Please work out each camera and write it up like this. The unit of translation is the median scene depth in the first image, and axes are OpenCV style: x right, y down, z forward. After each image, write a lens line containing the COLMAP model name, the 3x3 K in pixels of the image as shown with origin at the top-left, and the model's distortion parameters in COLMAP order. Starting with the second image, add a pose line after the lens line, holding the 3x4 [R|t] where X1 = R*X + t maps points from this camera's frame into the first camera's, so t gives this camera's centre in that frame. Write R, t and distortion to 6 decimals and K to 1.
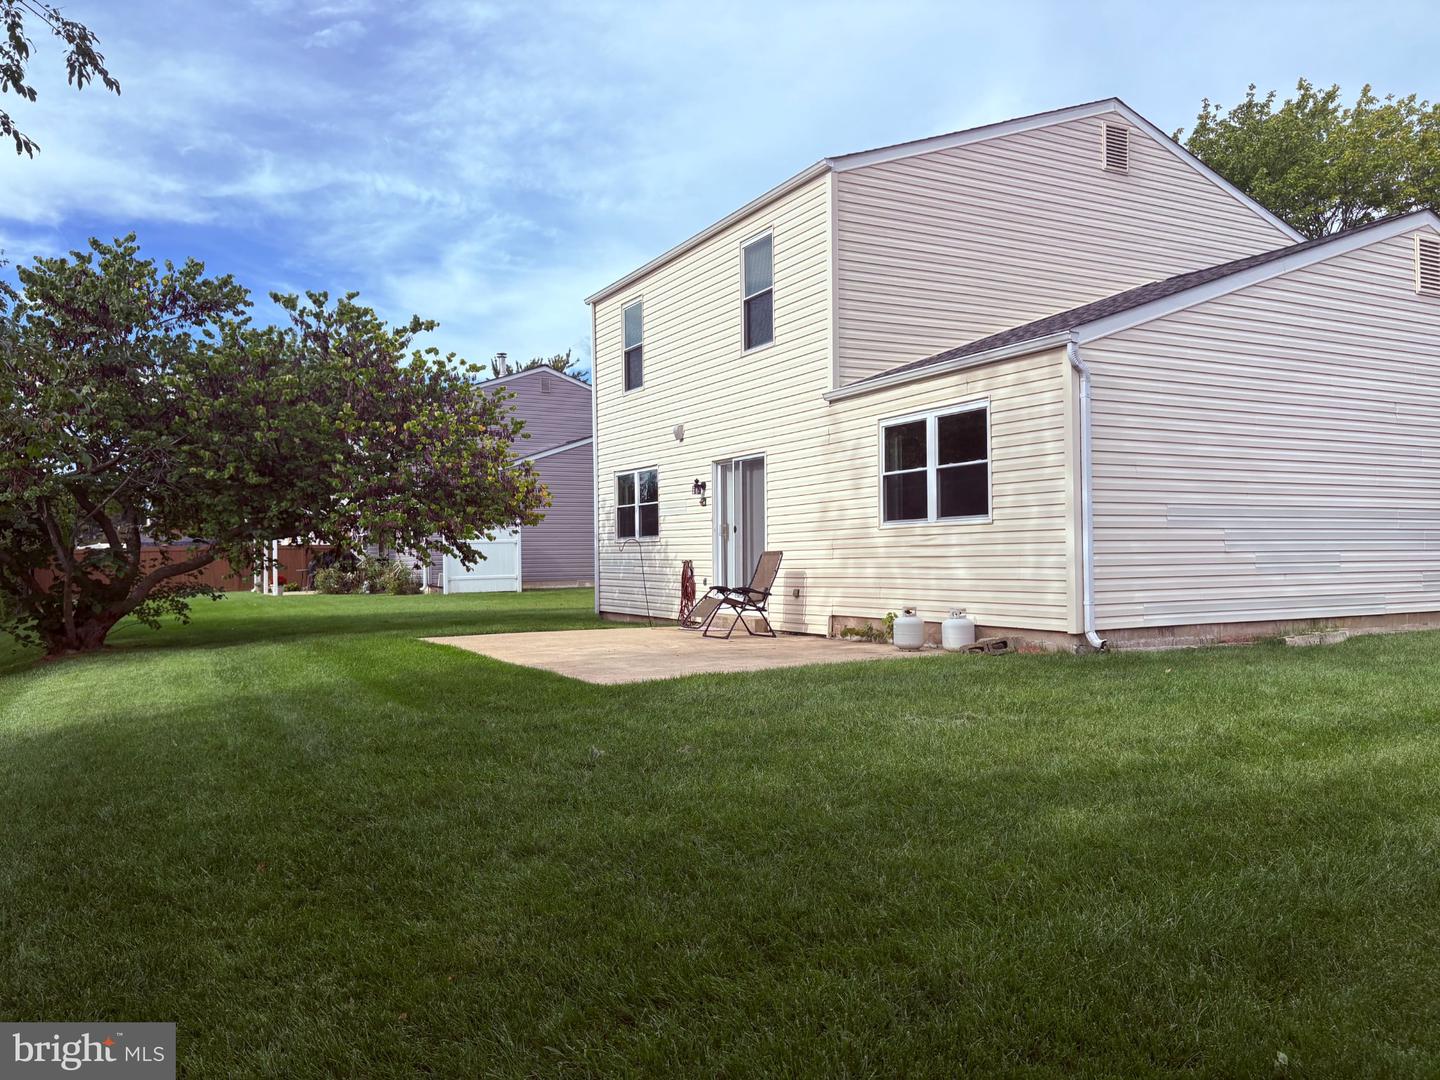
lens RADIAL K [[1101.8, 0, 706.7], [0, 1101.8, 542.3], [0, 0, 1]] dist [0.042808, -0.028504]
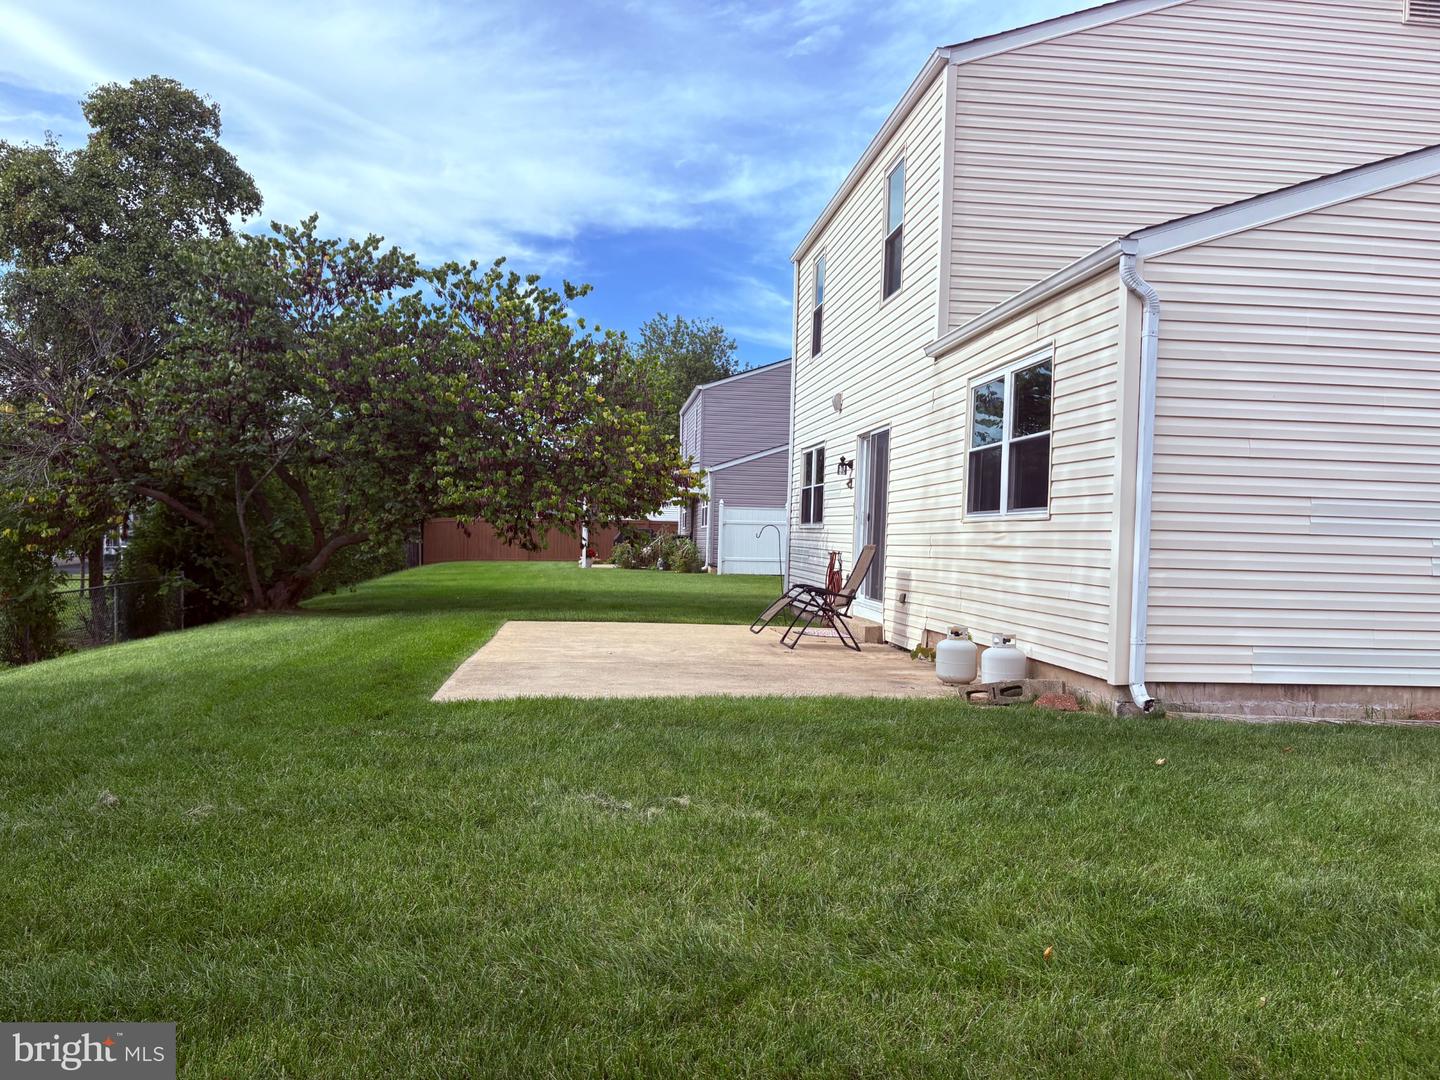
lens RADIAL K [[1101.8, 0, 723.8], [0, 1101.8, 536.8], [0, 0, 1]] dist [0.042808, -0.028504]
pose [[0.926405, 0.039507, -0.374450, 0.311150], [-0.035327, 0.999213, 0.018024, -0.010506], [0.374867, -0.003469, 0.927072, 0.239712]]
